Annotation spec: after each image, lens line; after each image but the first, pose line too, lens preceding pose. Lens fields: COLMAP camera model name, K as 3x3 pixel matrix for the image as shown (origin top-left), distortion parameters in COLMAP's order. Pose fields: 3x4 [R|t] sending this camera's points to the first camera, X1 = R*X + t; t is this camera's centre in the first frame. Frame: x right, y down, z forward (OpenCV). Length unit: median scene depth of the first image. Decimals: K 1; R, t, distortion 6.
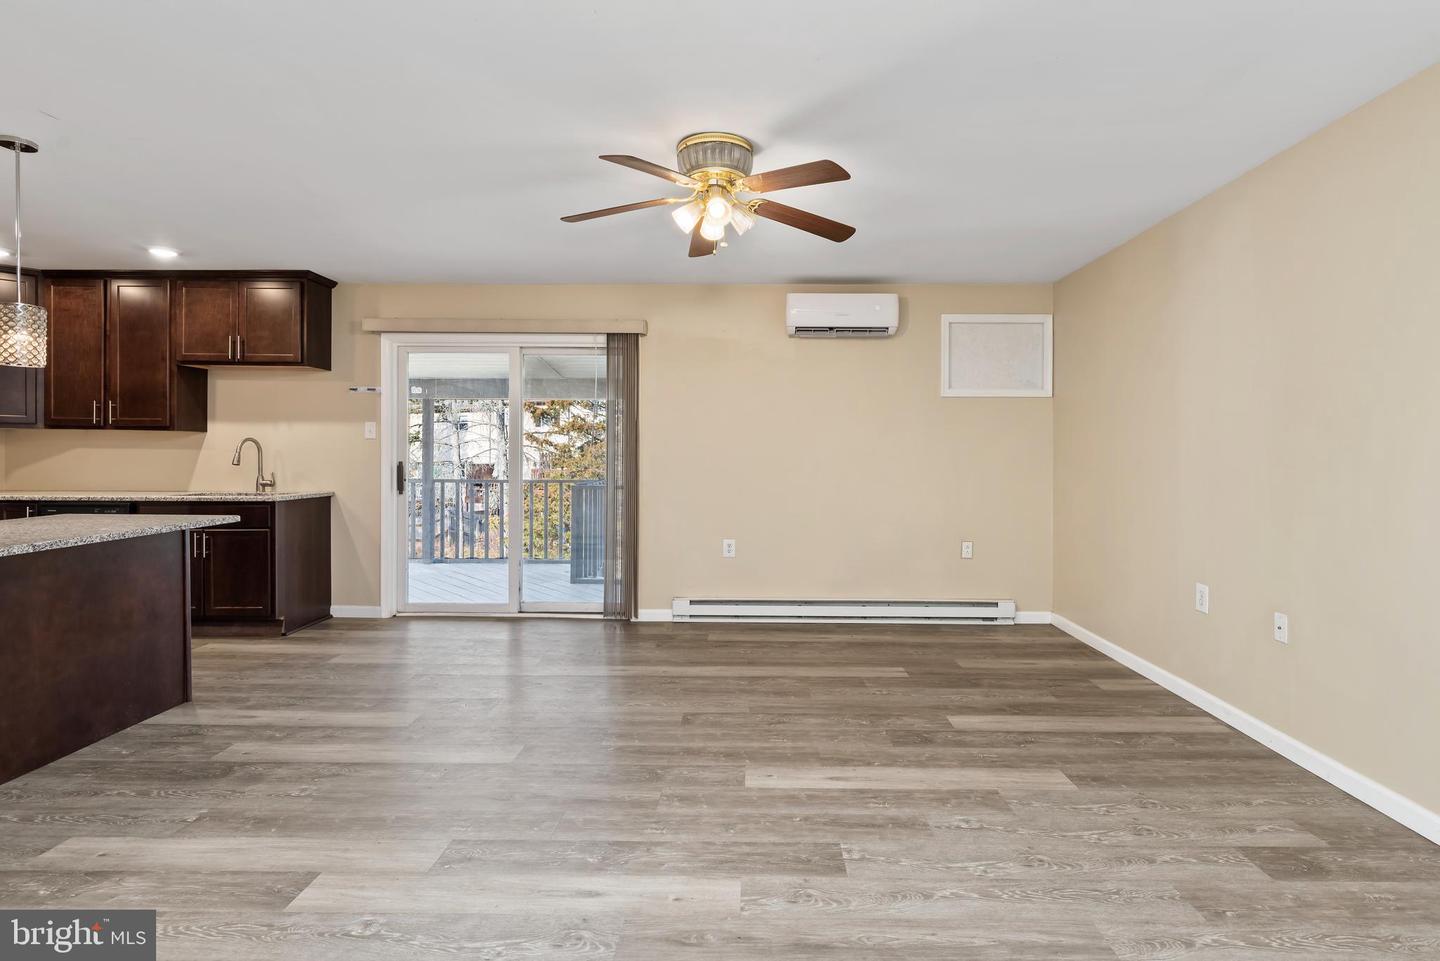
lens RADIAL K [[711.2, 0, 745.4], [0, 711.2, 459.5], [0, 0, 1]] dist [0.000276, 0.000570]
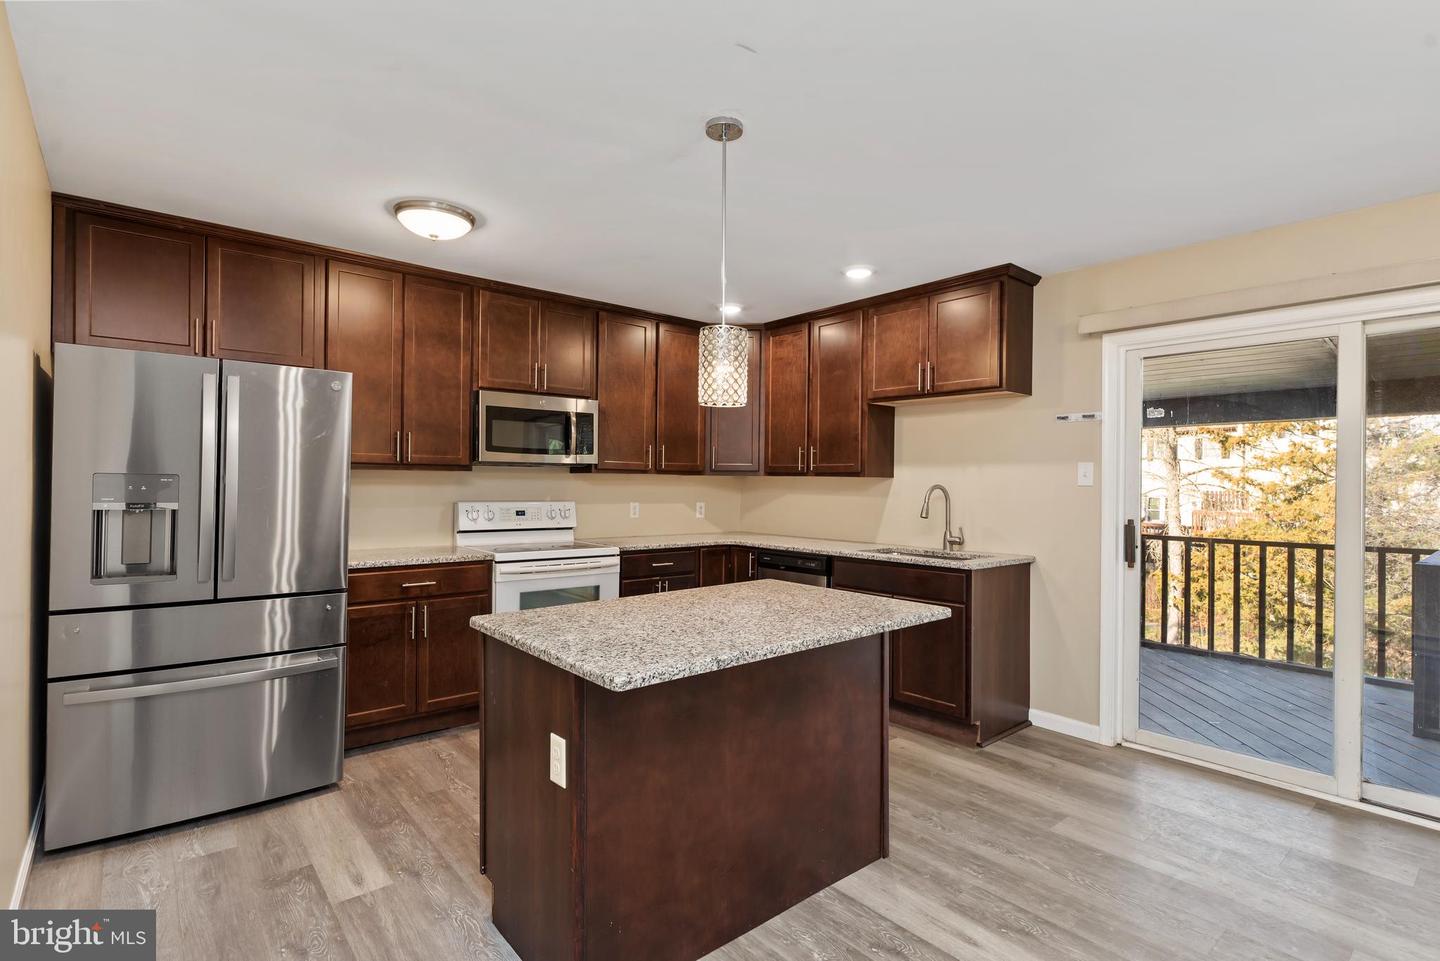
lens RADIAL K [[702.2, 0, 731.2], [0, 702.2, 480.5], [0, 0, 1]] dist [-0.000361, 0.000052]
pose [[0.661235, -0.002921, -0.750173, -0.283180], [-0.012126, 0.999820, -0.014581, -0.024071], [0.750081, 0.018738, 0.661081, 0.326641]]
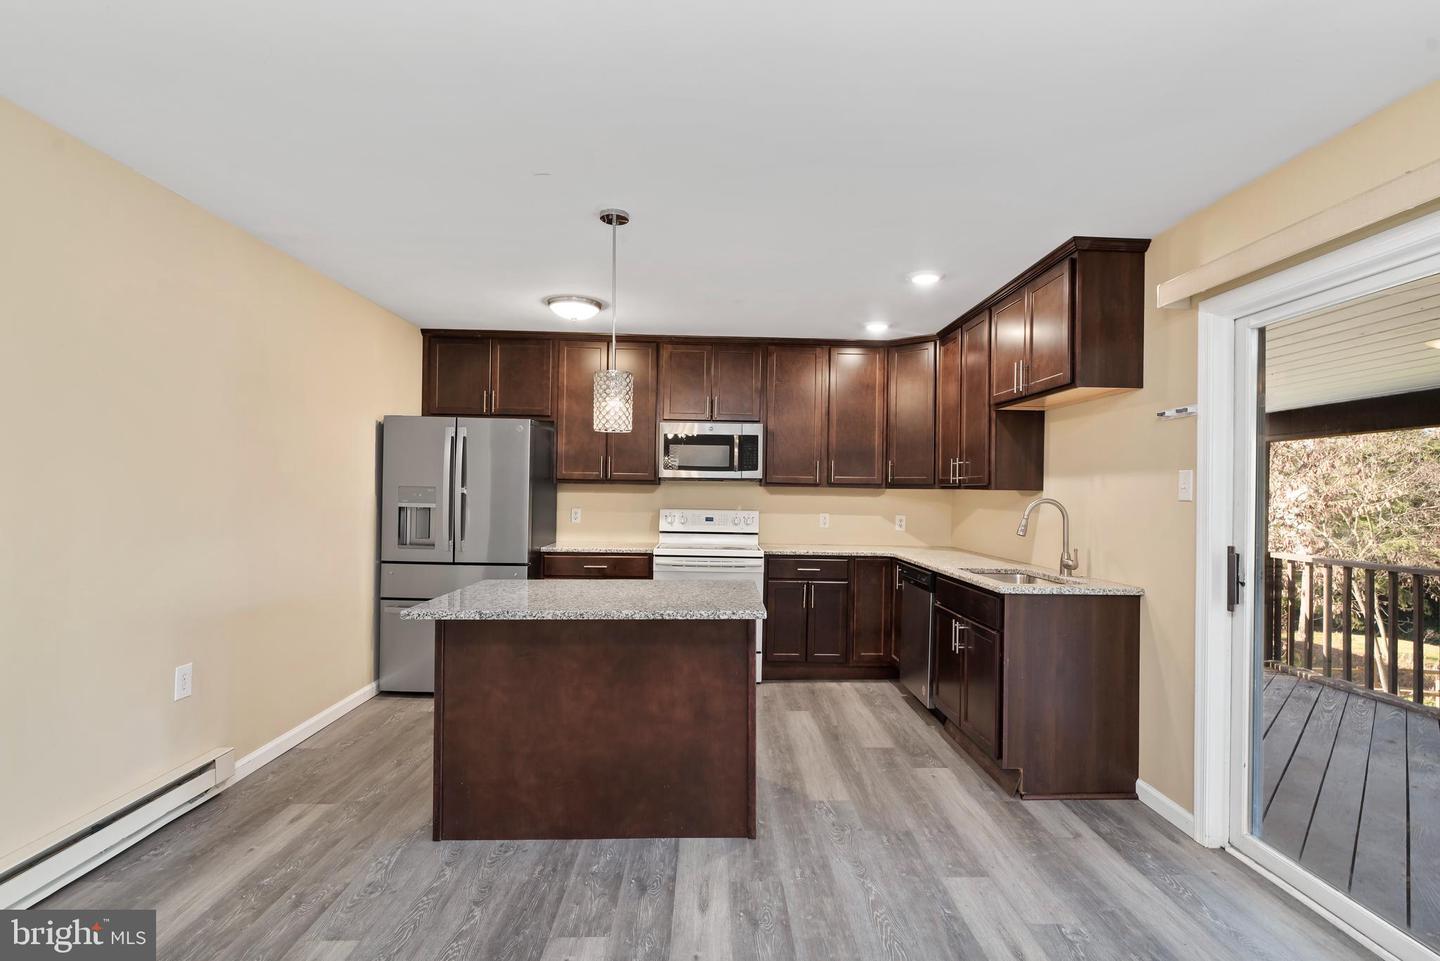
lens RADIAL K [[697.9, 0, 737.0], [0, 697.9, 485.9], [0, 0, 1]] dist [-0.001817, -0.000020]
pose [[0.047110, -0.015101, -0.998776, -0.008806], [-0.024373, 0.999571, -0.016263, -0.028011], [0.998592, 0.025109, 0.046722, 0.758071]]
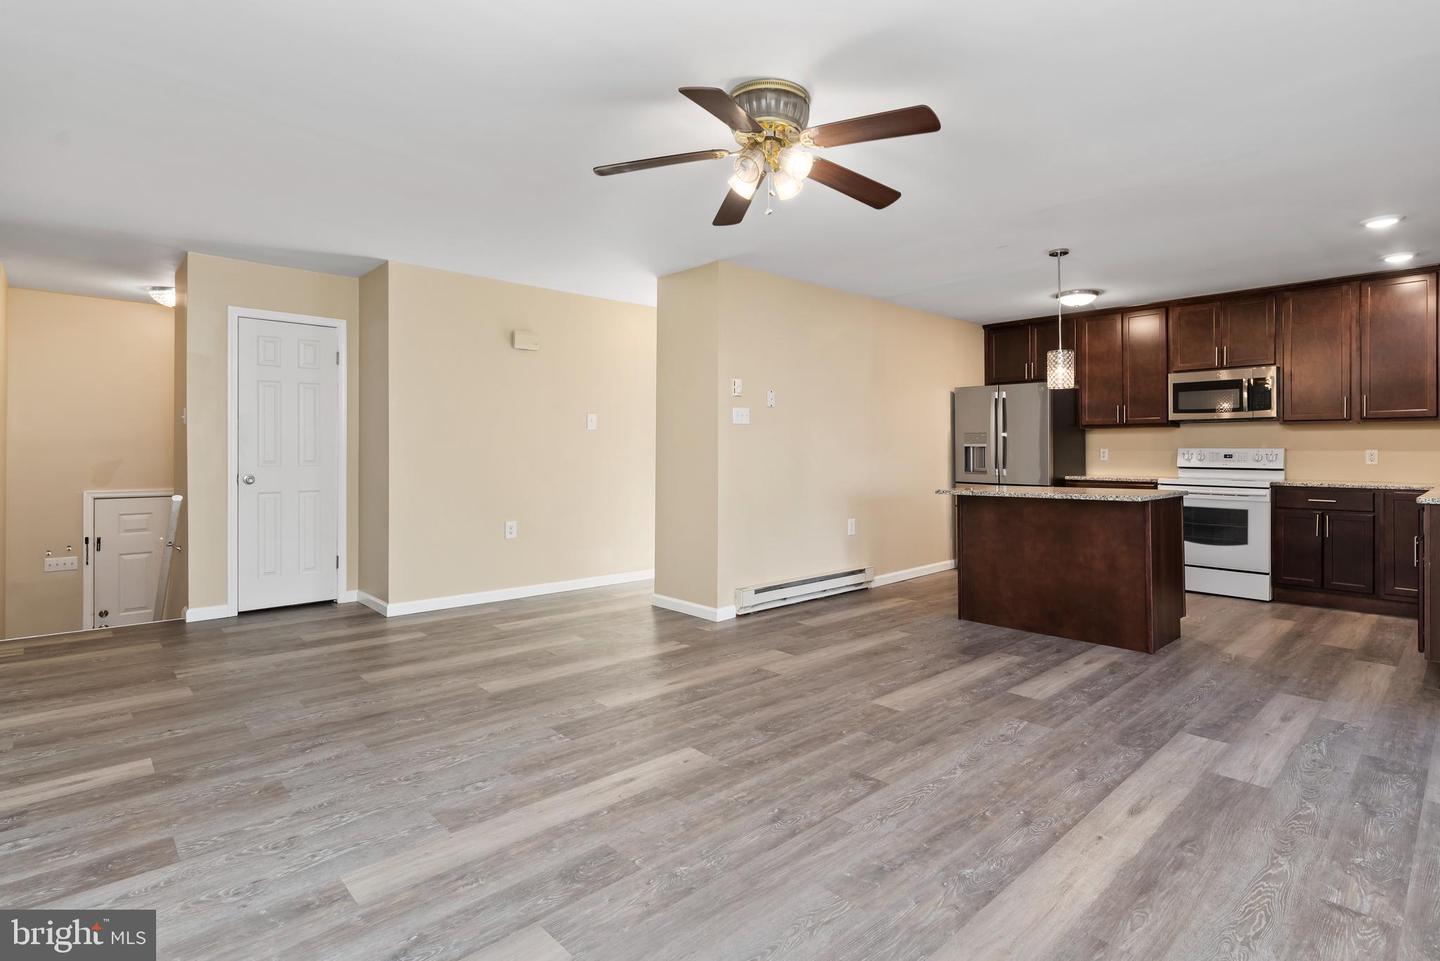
lens RADIAL K [[709.9, 0, 735.0], [0, 709.9, 447.4], [0, 0, 1]] dist [0.000015, 0.000835]
pose [[-0.723044, -0.011180, -0.690712, 0.419582], [-0.012433, 0.999918, -0.003171, 0.010859], [0.690691, 0.006295, -0.723123, 1.107273]]
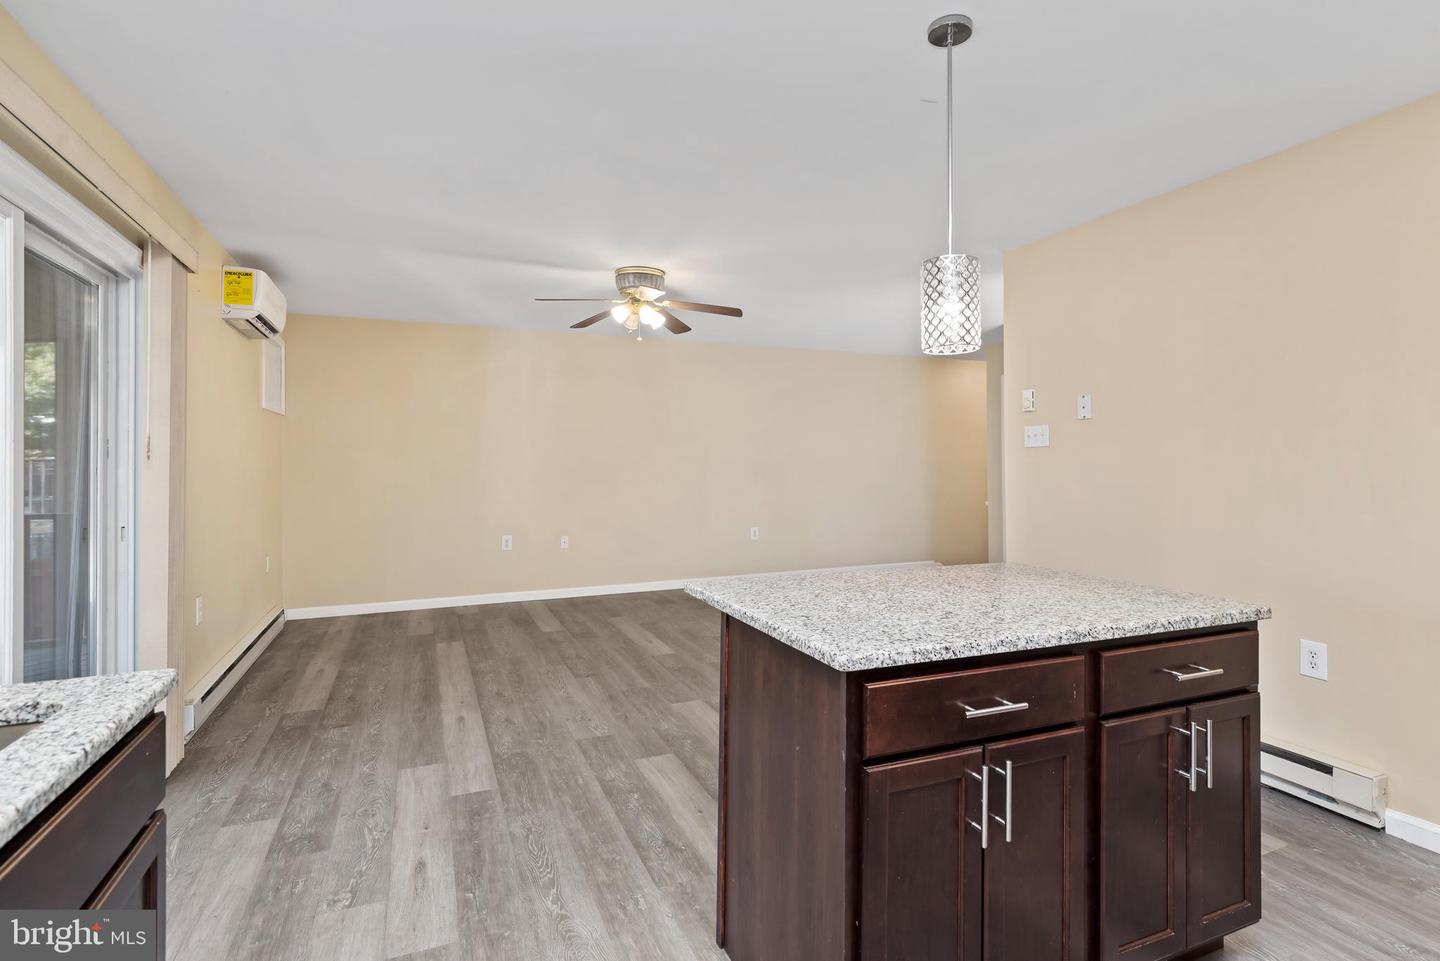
lens RADIAL K [[701.8, 0, 740.1], [0, 701.8, 459.0], [0, 0, 1]] dist [0.000232, -0.000060]
pose [[-0.419060, -0.000498, 0.907958, -1.028295], [0.008179, 0.999957, 0.004324, -0.022276], [-0.907922, 0.009239, -0.419038, 0.975675]]
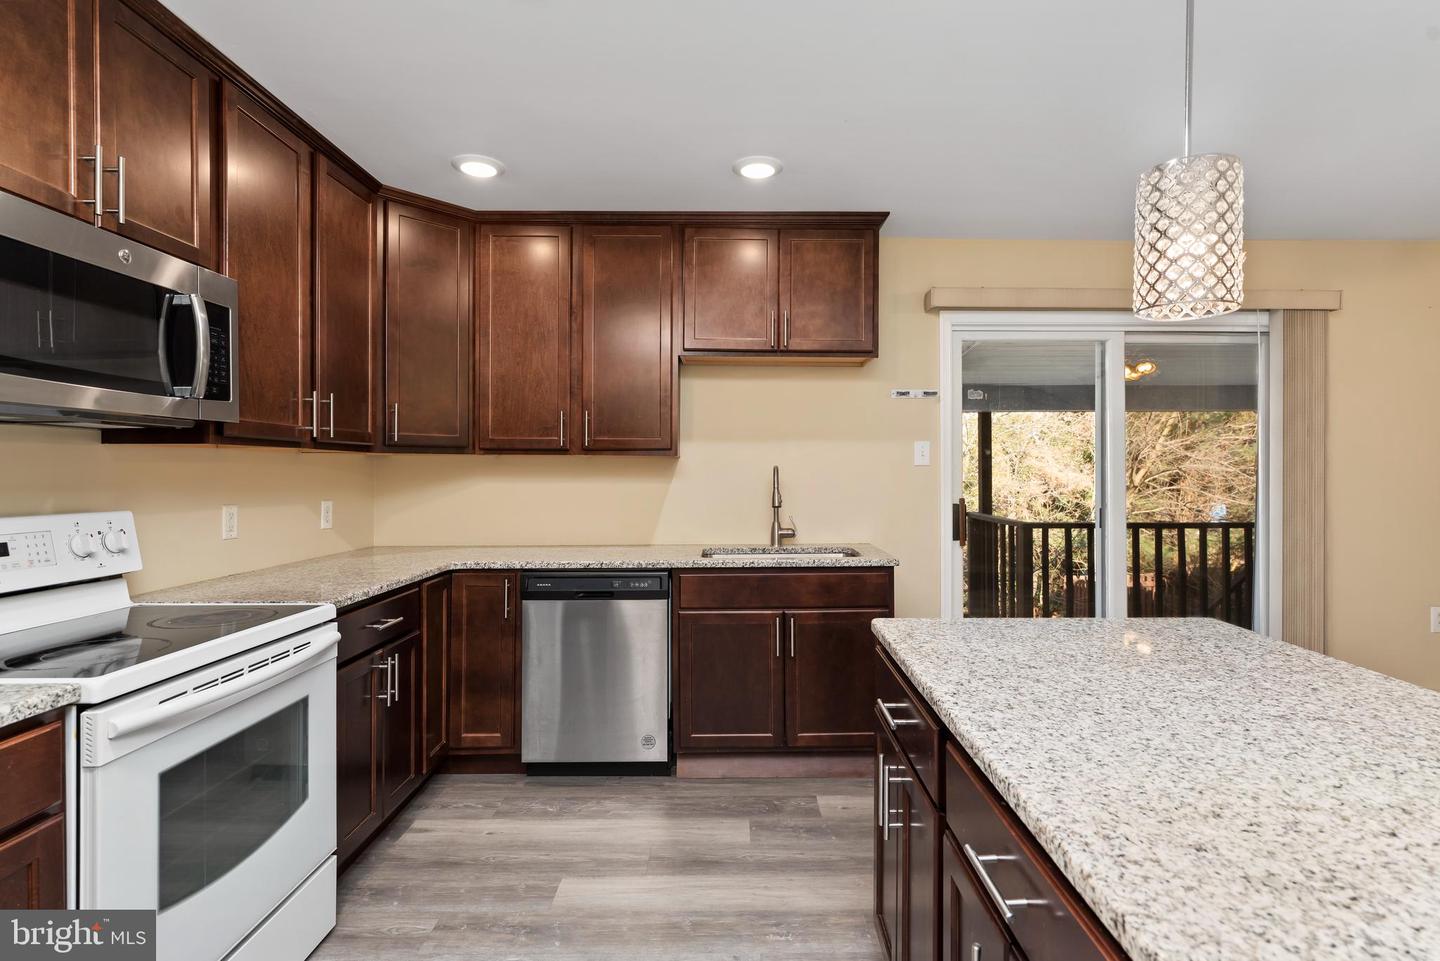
lens RADIAL K [[710.3, 0, 746.0], [0, 710.3, 474.1], [0, 0, 1]] dist [-0.000638, -0.000246]
pose [[0.999706, -0.006710, 0.023287, -0.858016], [0.006754, 0.999976, -0.001791, -0.025278], [-0.023274, 0.001948, 0.999727, 0.388224]]
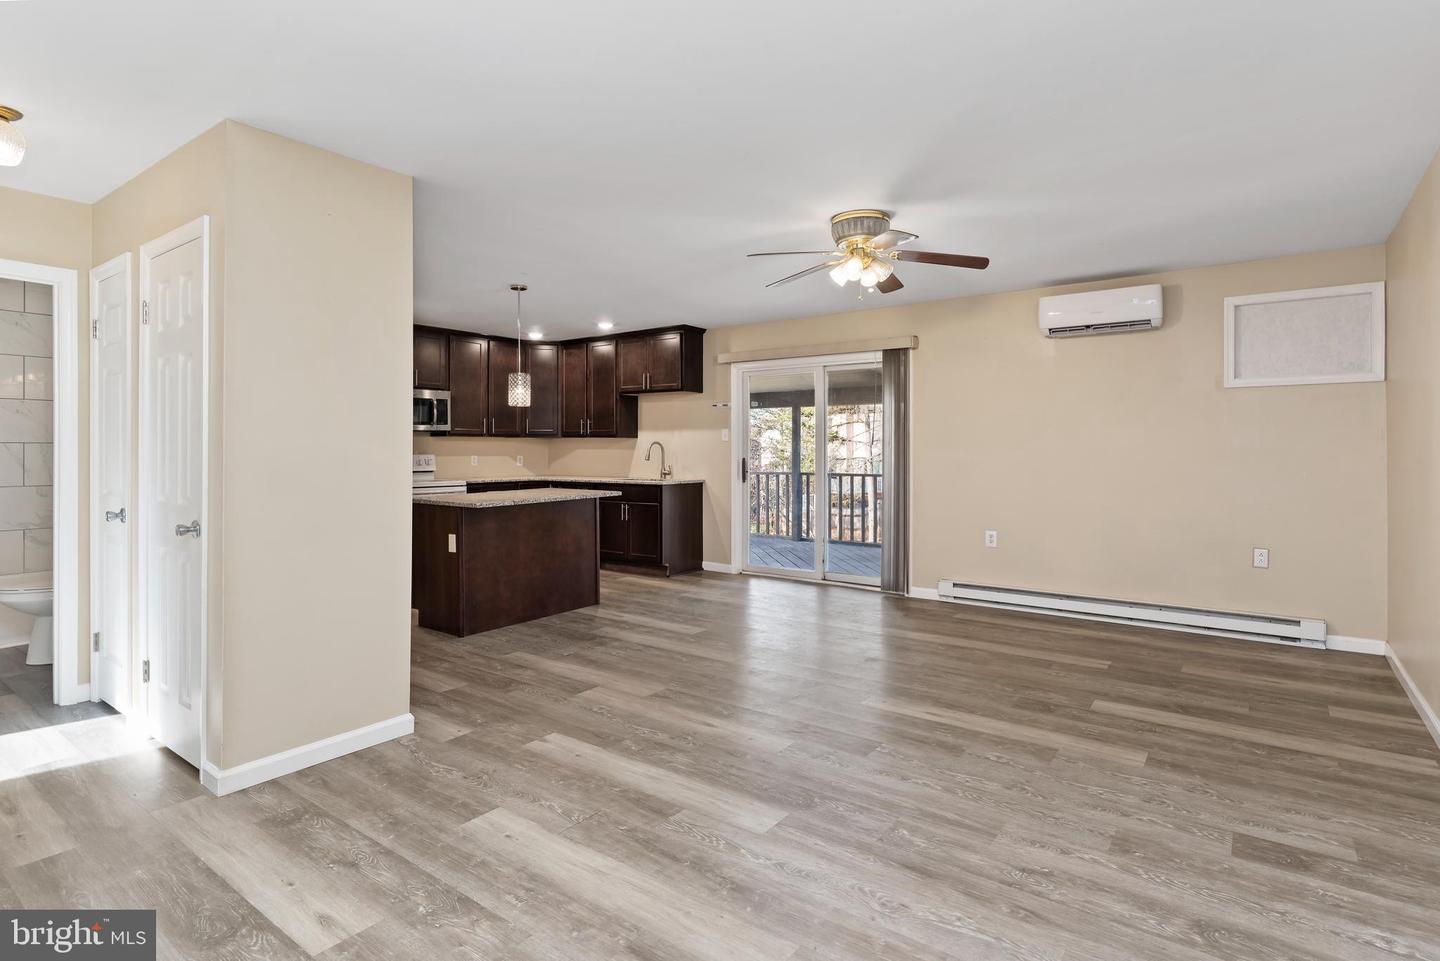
lens RADIAL K [[730.7, 0, 747.1], [0, 730.7, 450.7], [0, 0, 1]] dist [0.002631, 0.000198]
pose [[0.818034, -0.004431, -0.575153, 0.377080], [0.000217, 0.999973, -0.007394, -0.000701], [0.575170, 0.005923, 0.818012, -0.146227]]
